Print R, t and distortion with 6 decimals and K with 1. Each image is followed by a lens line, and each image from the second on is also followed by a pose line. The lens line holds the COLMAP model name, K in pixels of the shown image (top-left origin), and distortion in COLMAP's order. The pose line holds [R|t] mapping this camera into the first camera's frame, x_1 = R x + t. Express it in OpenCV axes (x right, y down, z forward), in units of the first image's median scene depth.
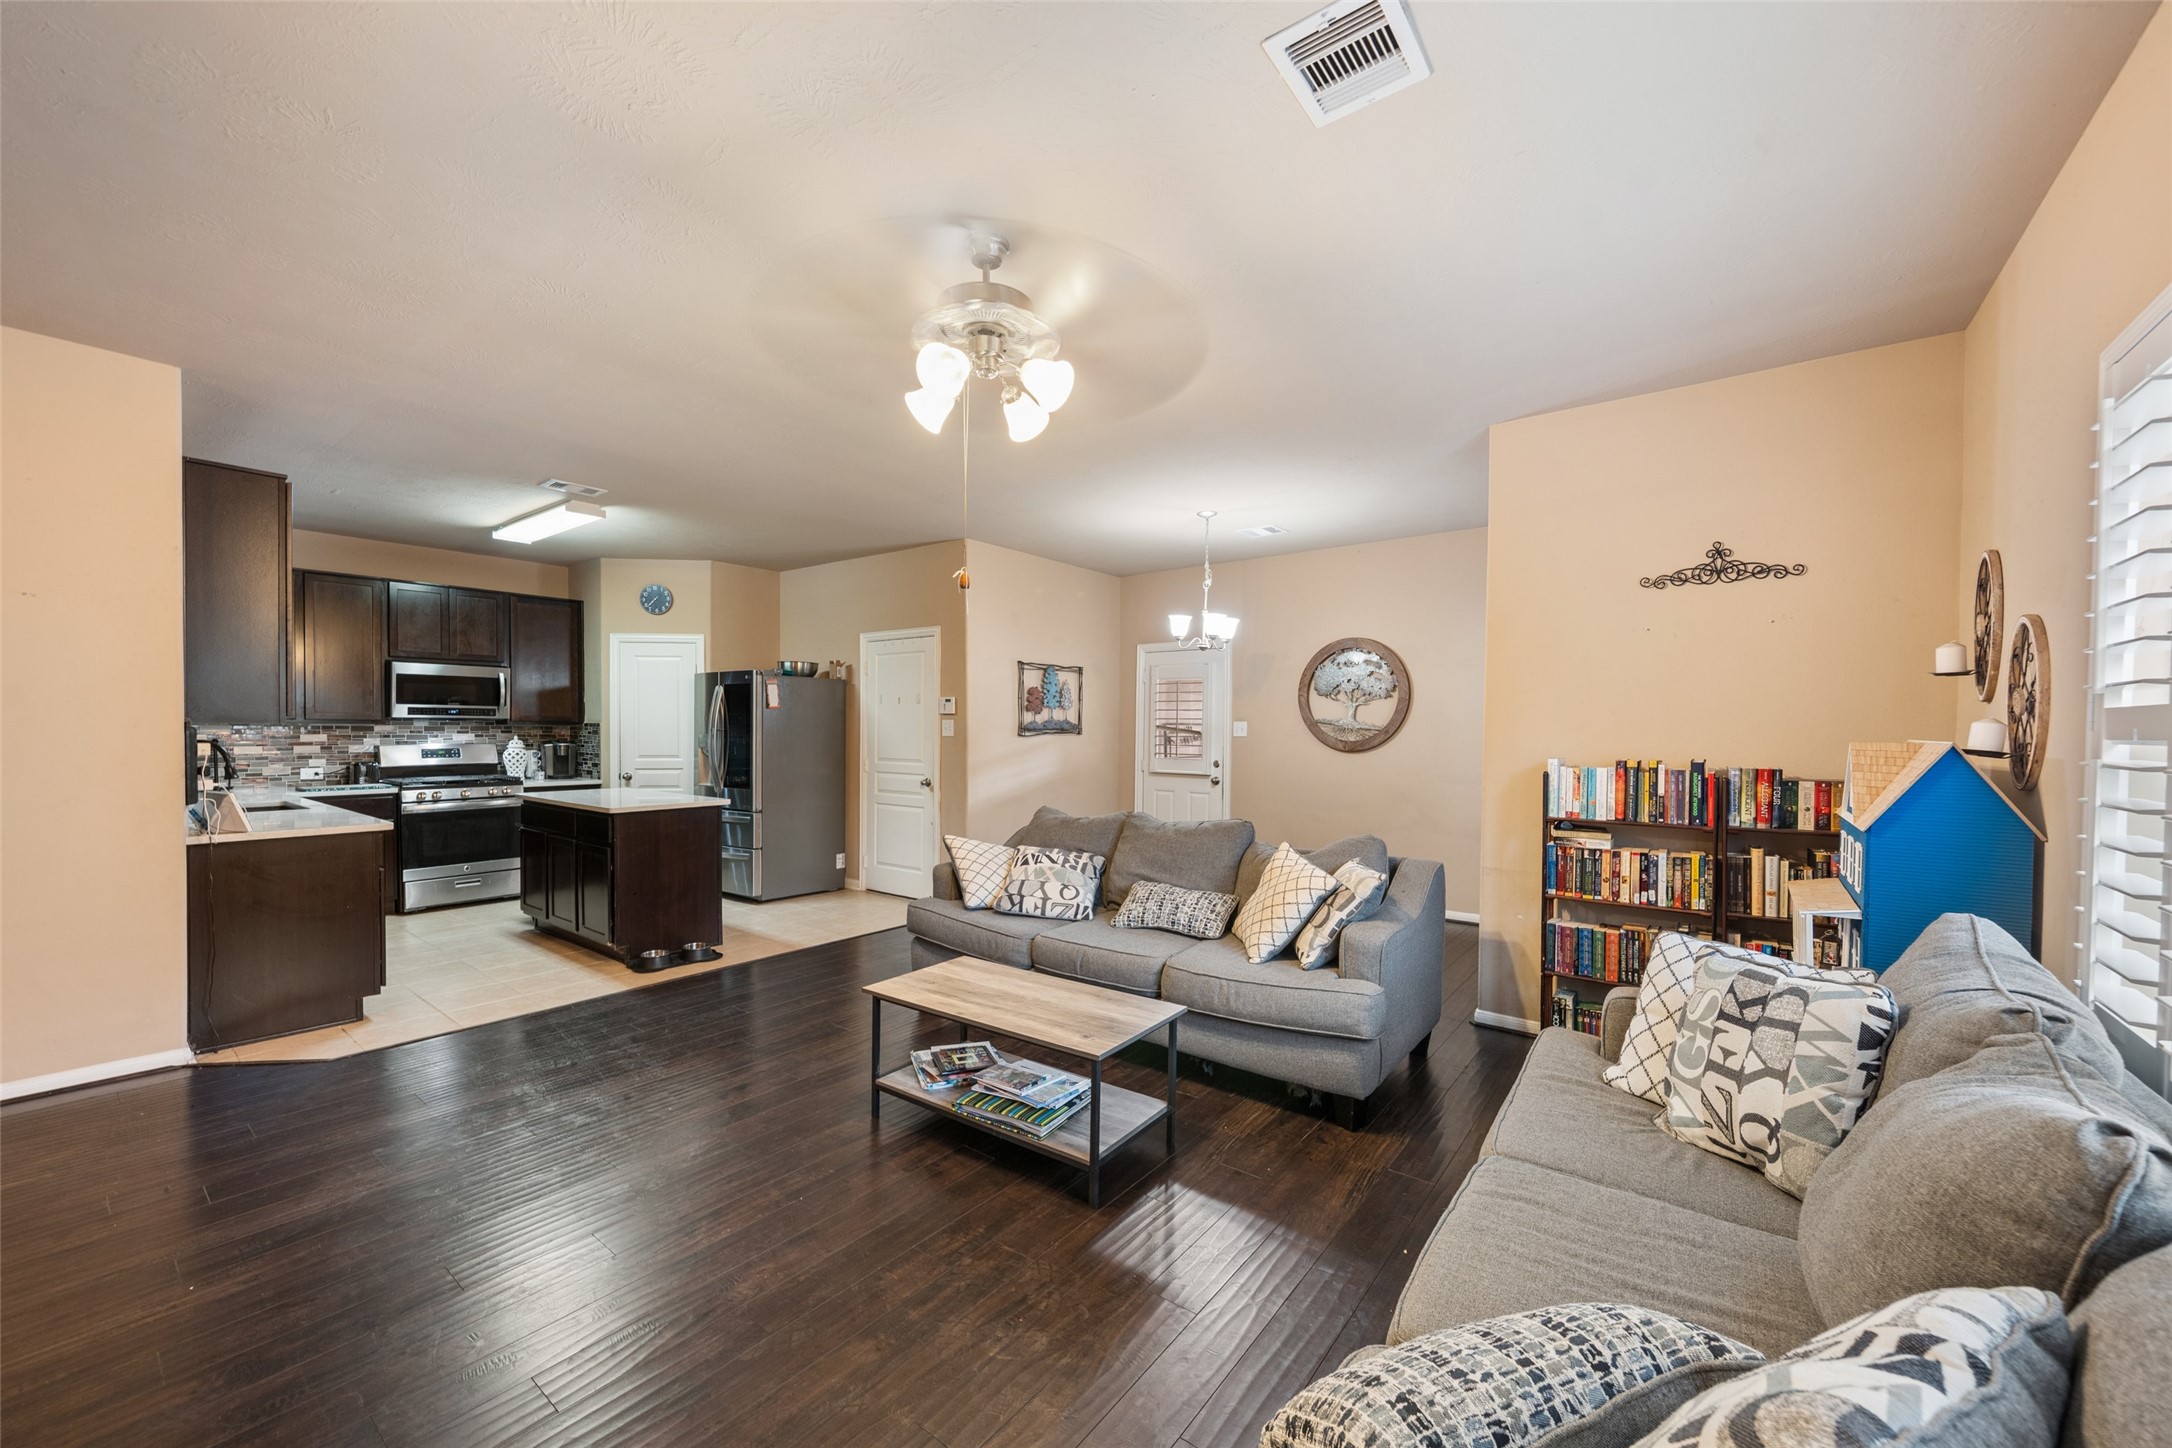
lens RADIAL K [[828.7, 0, 1102.2], [0, 828.7, 735.4], [0, 0, 1]] dist [-0.003408, -0.000212]
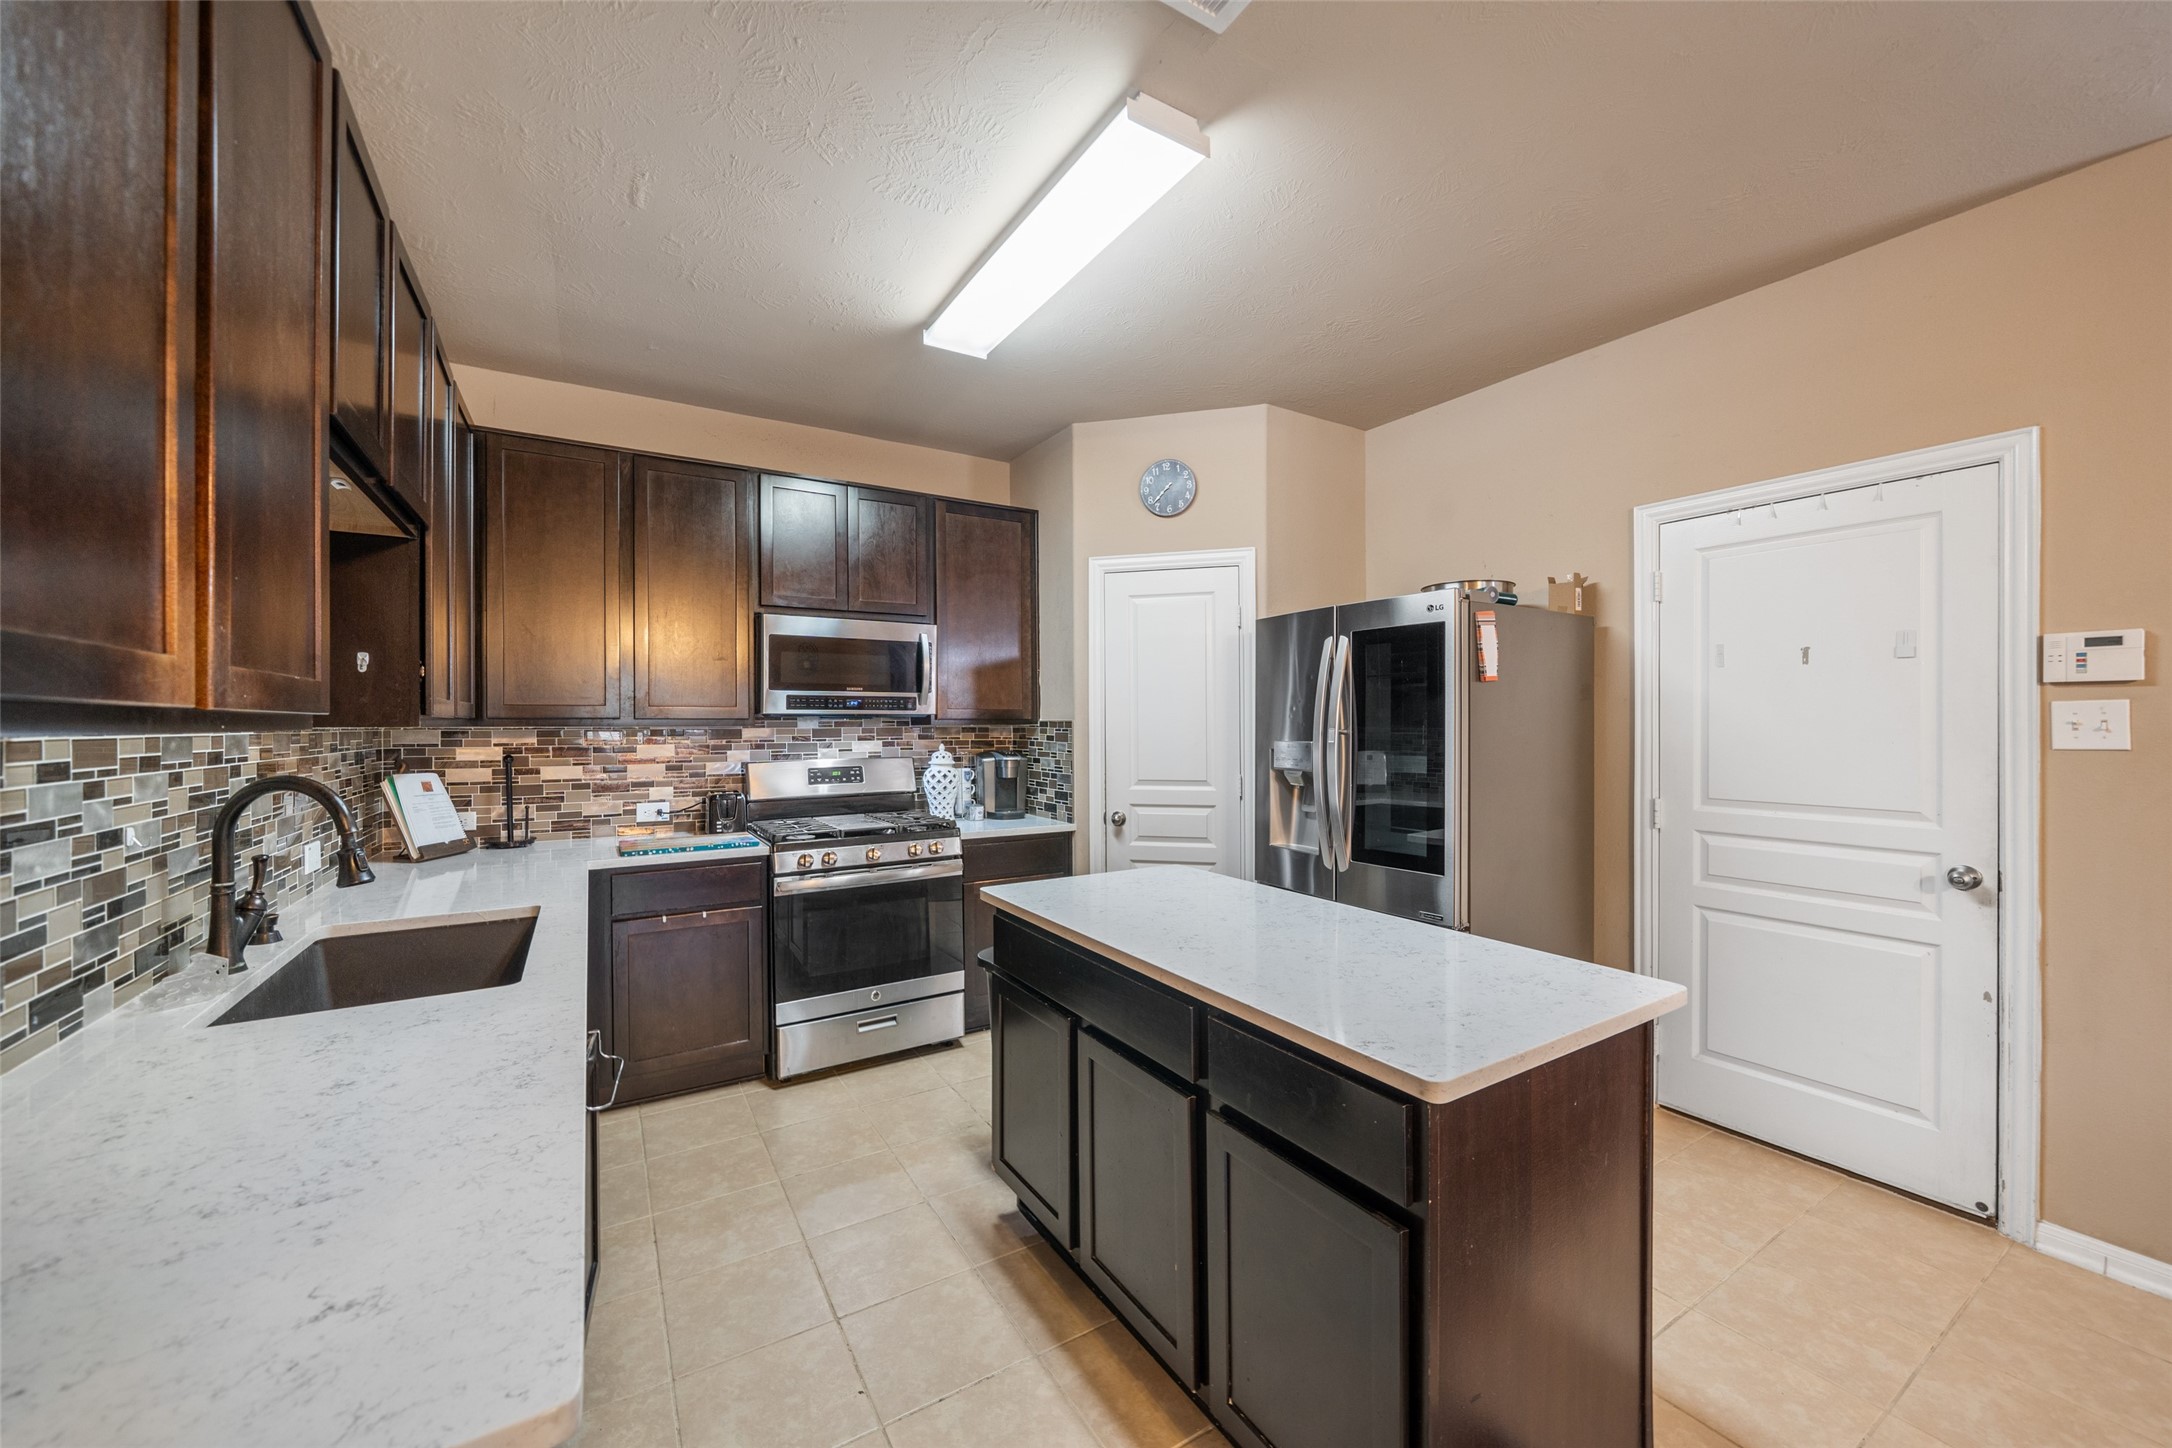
lens RADIAL K [[828.7, 0, 1097.7], [0, 828.7, 722.0], [0, 0, 1]] dist [-0.003408, -0.000212]
pose [[0.932541, -0.009080, -0.360950, -0.423336], [0.004834, 0.999908, -0.012666, -0.007652], [0.361031, 0.010067, 0.932499, 0.530271]]
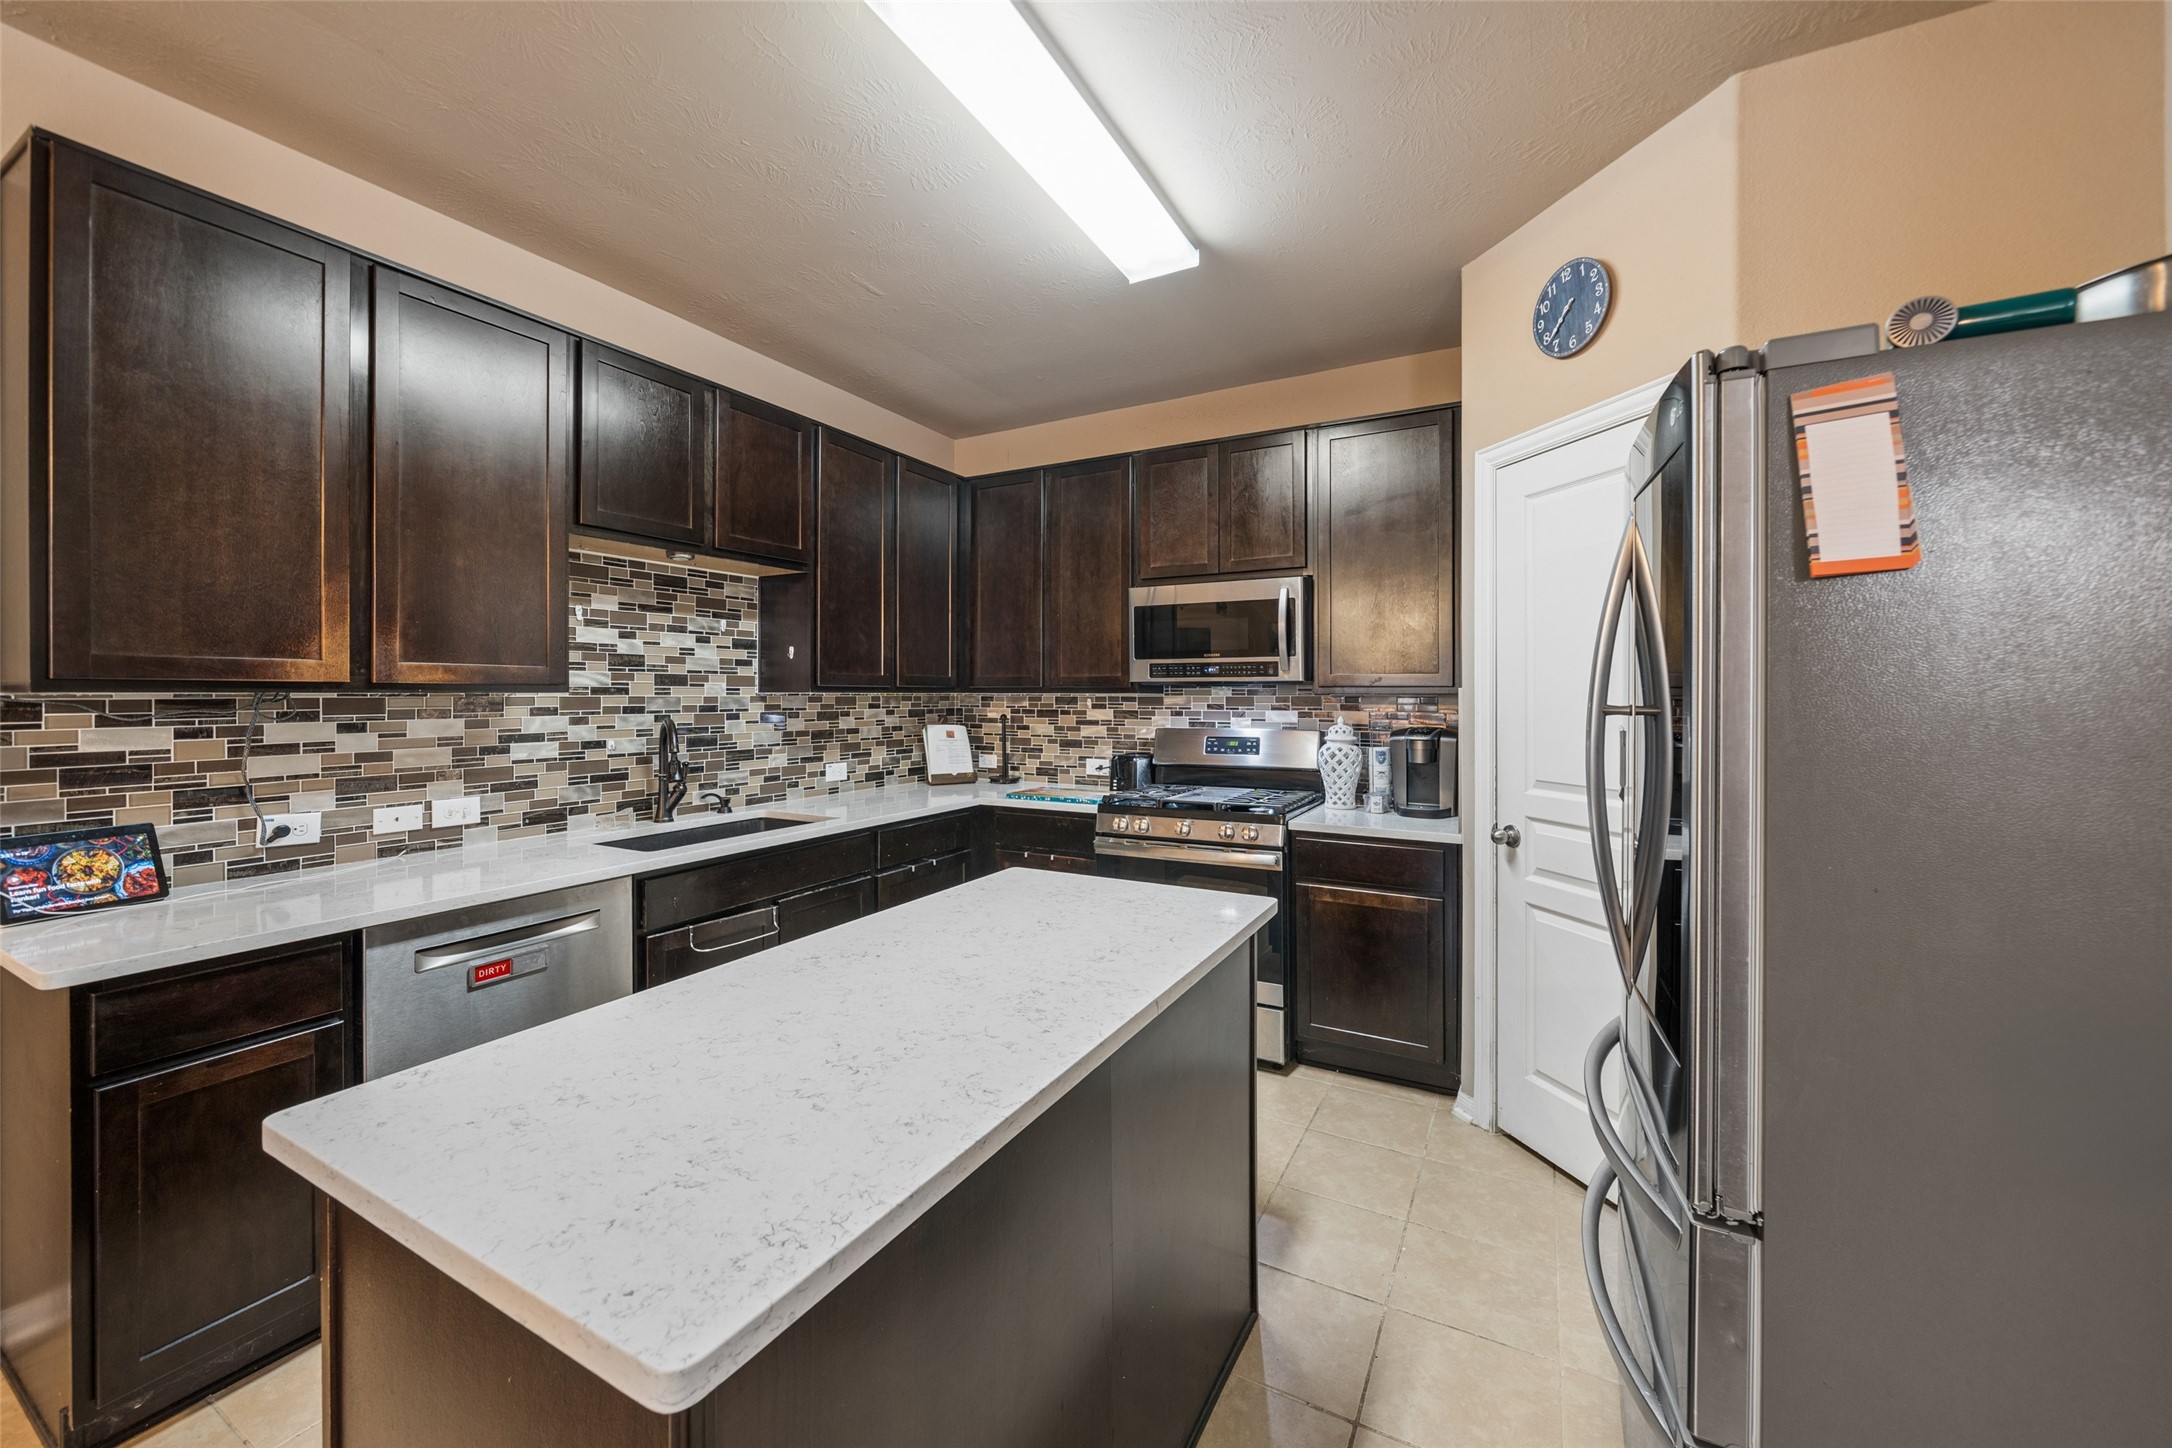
lens RADIAL K [[828.7, 0, 1073.7], [0, 828.7, 690.2], [0, 0, 1]] dist [-0.003408, -0.000212]
pose [[0.134950, -0.009160, -0.990810, -0.263332], [-0.010286, 0.999890, -0.010645, -0.008754], [0.990799, 0.011628, 0.134841, 0.828753]]
